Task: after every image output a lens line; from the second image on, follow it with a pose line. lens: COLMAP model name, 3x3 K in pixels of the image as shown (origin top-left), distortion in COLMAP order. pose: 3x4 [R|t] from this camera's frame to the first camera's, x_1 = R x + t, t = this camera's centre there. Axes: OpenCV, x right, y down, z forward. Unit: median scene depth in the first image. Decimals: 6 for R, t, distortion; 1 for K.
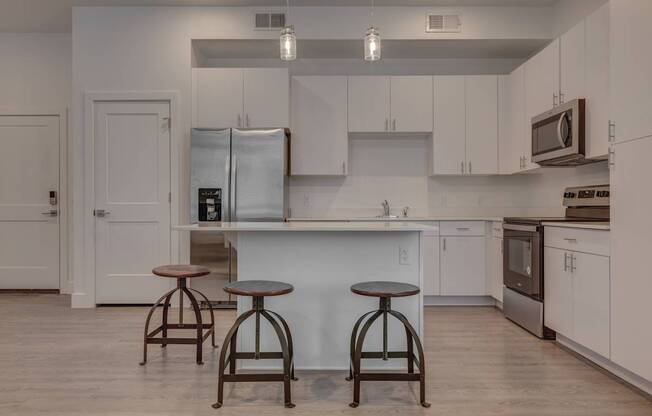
lens RADIAL K [[473.1, 0, 325.9], [0, 473.1, 208.4], [0, 0, 1]] dist [0.003086, -0.001592]
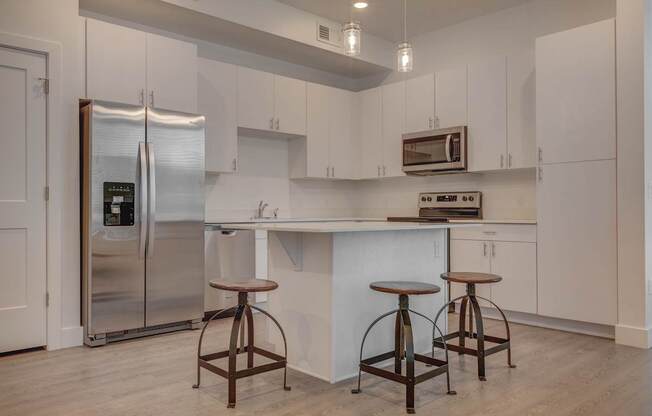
lens RADIAL K [[503.2, 0, 326.2], [0, 503.2, 206.0], [0, 0, 1]] dist [0.029653, -0.001990]
pose [[0.743632, 0.006982, 0.668553, -0.555127], [0.001231, 0.999929, -0.011812, 0.005751], [-0.668588, 0.009607, 0.743571, 0.179204]]
